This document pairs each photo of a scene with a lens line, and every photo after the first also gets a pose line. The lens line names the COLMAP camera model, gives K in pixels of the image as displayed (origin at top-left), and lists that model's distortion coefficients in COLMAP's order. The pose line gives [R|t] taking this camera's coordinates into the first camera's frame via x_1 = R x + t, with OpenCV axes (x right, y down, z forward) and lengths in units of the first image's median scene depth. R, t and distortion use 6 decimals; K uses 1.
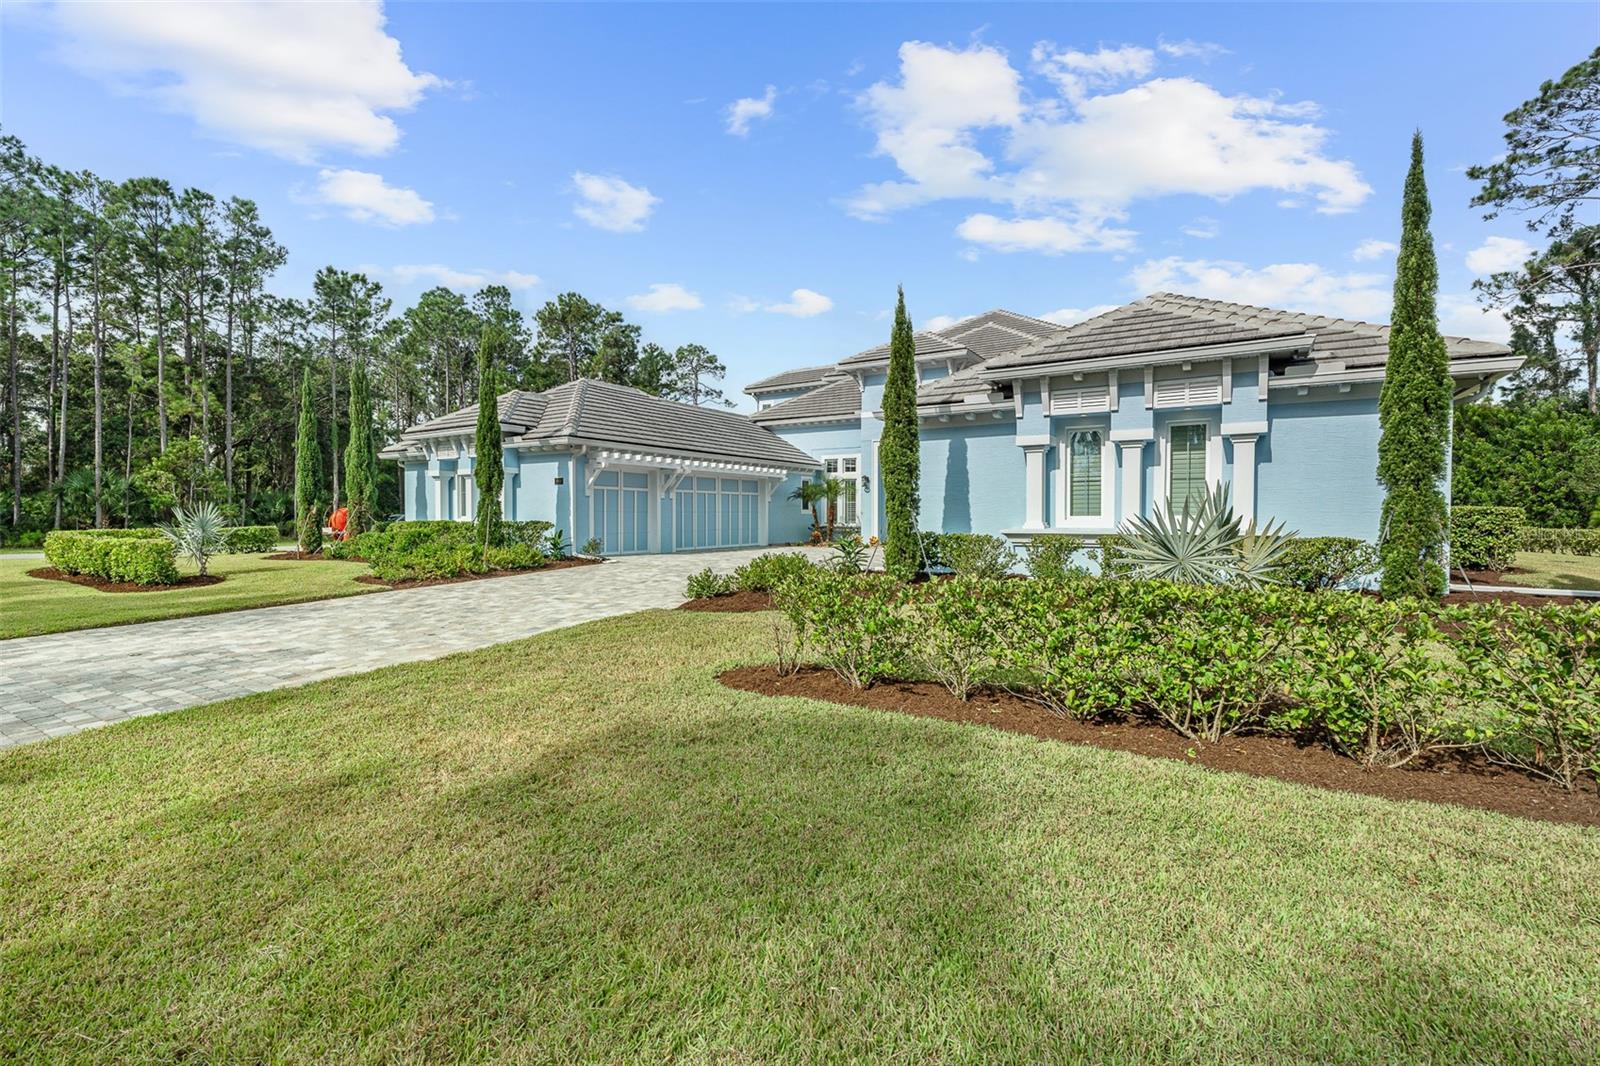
lens RADIAL K [[716.1, 0, 797.6], [0, 716.1, 531.0], [0, 0, 1]] dist [-0.012163, 0.001138]
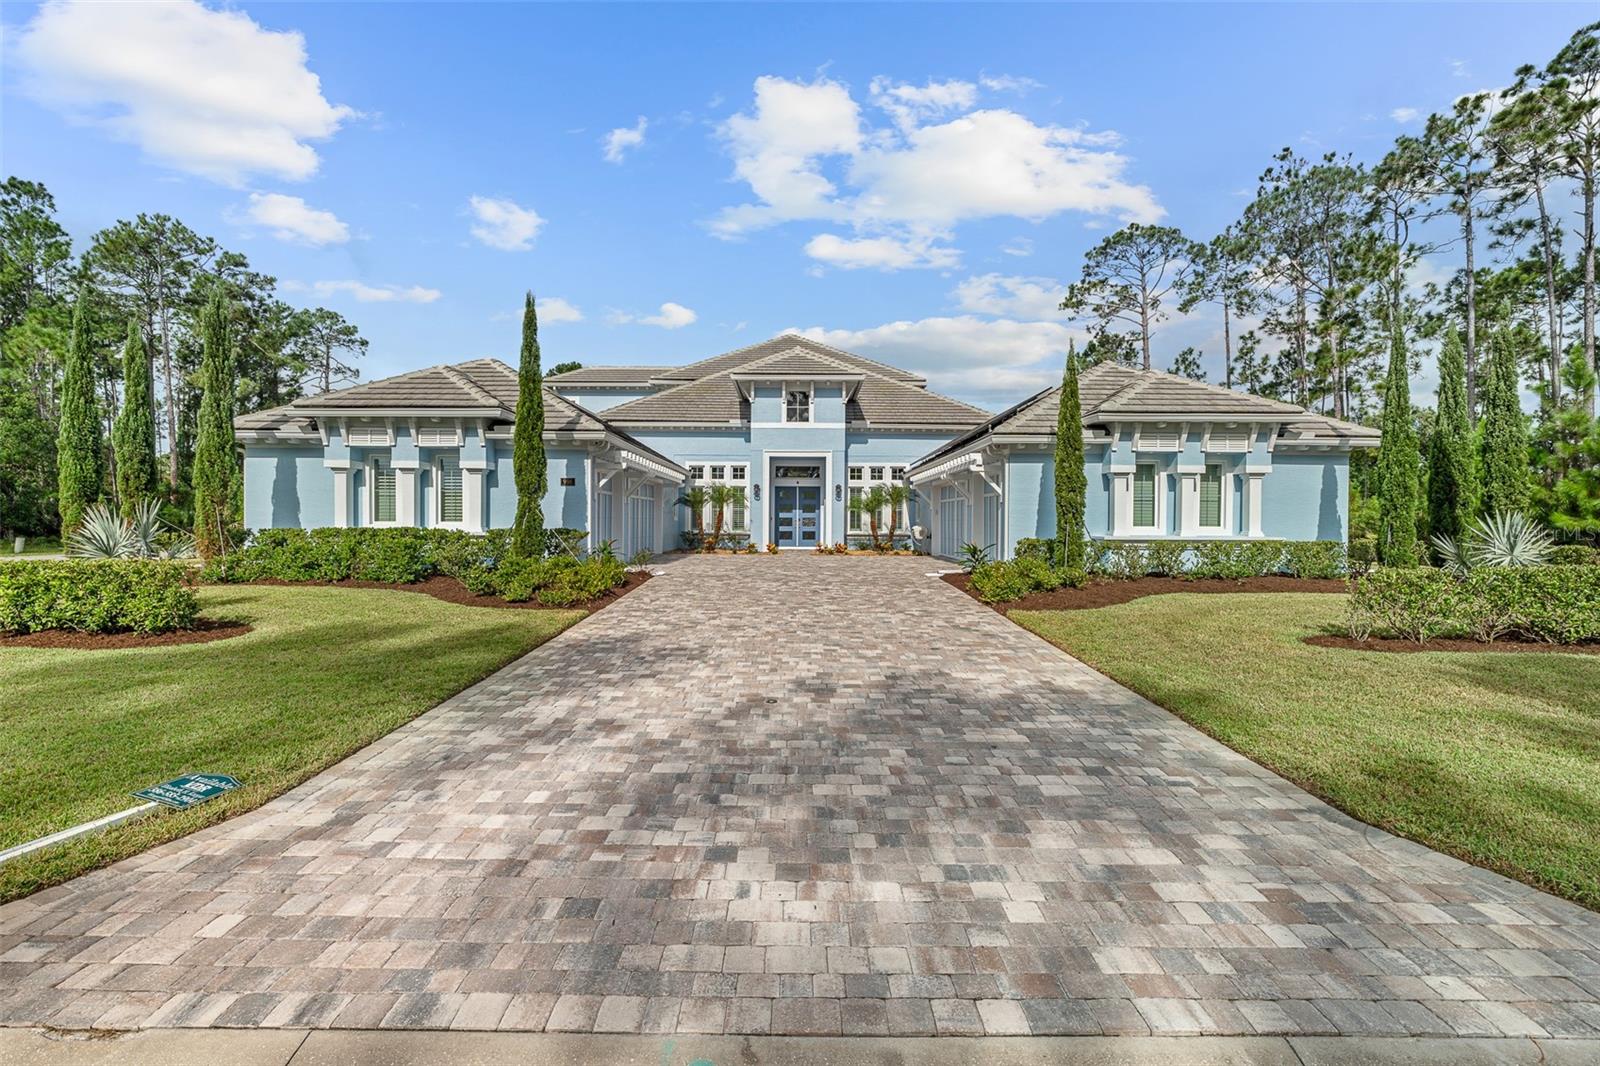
lens RADIAL K [[716.1, 0, 808.2], [0, 716.1, 527.3], [0, 0, 1]] dist [-0.012163, 0.001138]
pose [[0.841437, 0.001289, 0.540353, -0.362675], [0.005636, 0.999922, -0.011163, -0.002653], [-0.540325, 0.012438, 0.841364, 0.082828]]
